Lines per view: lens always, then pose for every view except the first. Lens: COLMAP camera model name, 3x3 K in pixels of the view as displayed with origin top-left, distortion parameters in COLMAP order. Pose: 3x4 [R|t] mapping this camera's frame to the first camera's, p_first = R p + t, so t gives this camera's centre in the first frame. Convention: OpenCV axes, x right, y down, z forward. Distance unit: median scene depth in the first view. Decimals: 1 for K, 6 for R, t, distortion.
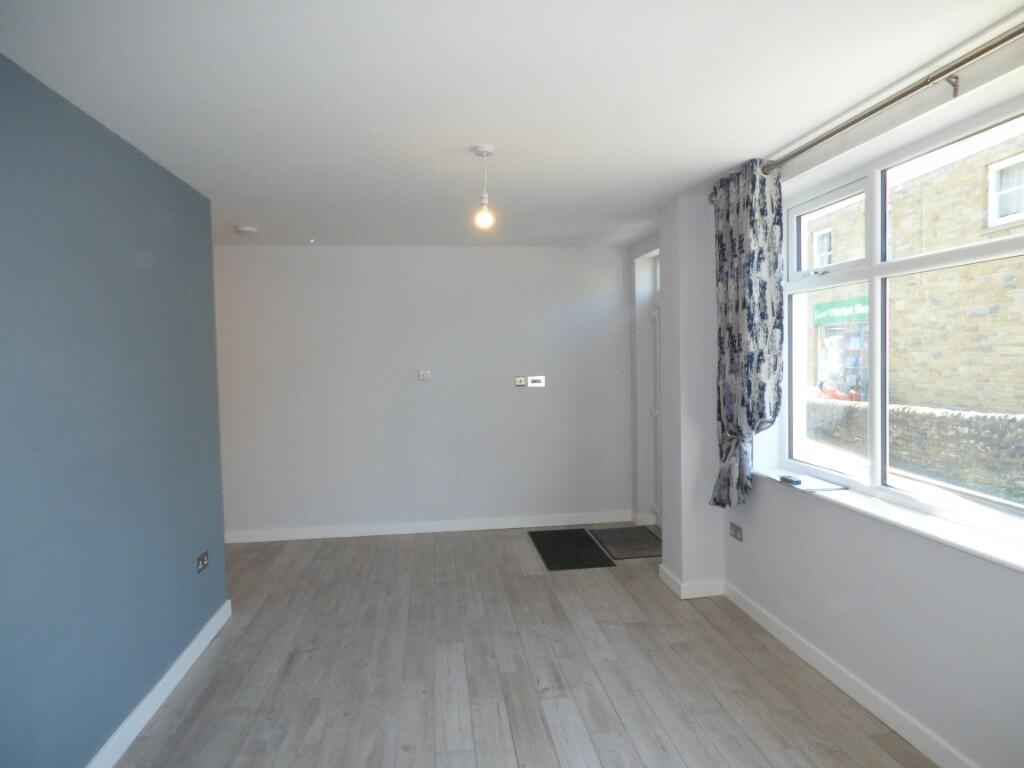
lens RADIAL K [[606.6, 0, 514.1], [0, 606.6, 387.0], [0, 0, 1]] dist [-0.003836, -0.000560]
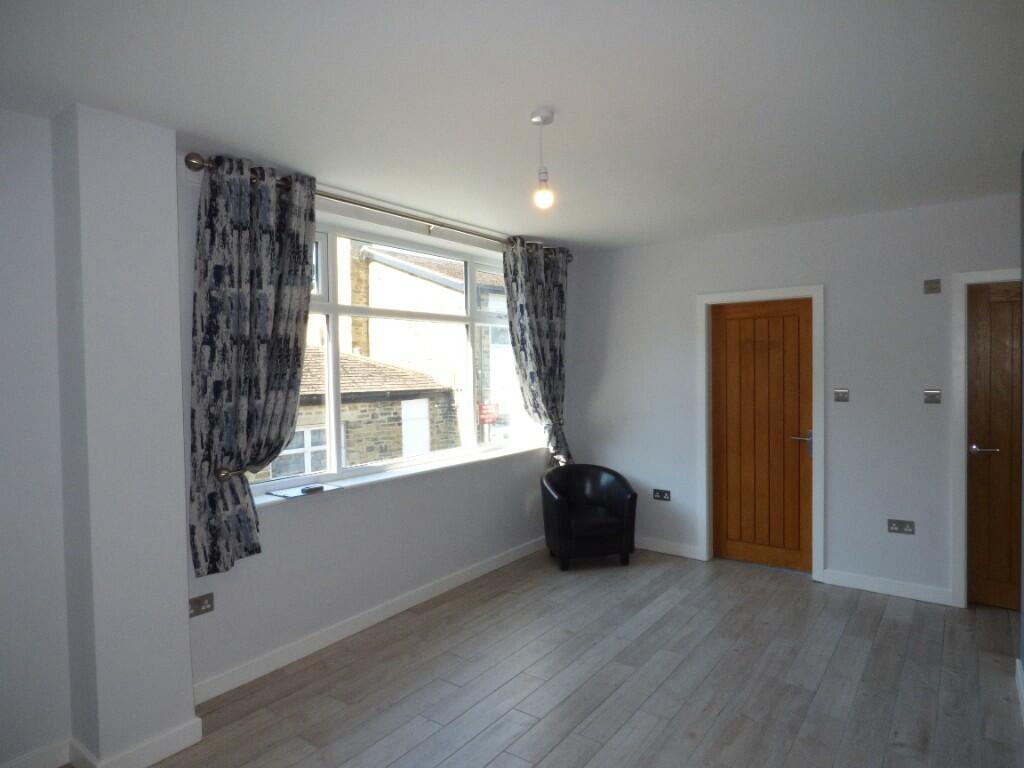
lens RADIAL K [[606.6, 0, 514.0], [0, 606.6, 378.3], [0, 0, 1]] dist [-0.003836, -0.000560]
pose [[-0.706123, 0.015611, 0.707917, -0.522353], [0.069801, 0.996422, 0.047650, -0.064365], [-0.704640, 0.083060, -0.704687, 1.400793]]
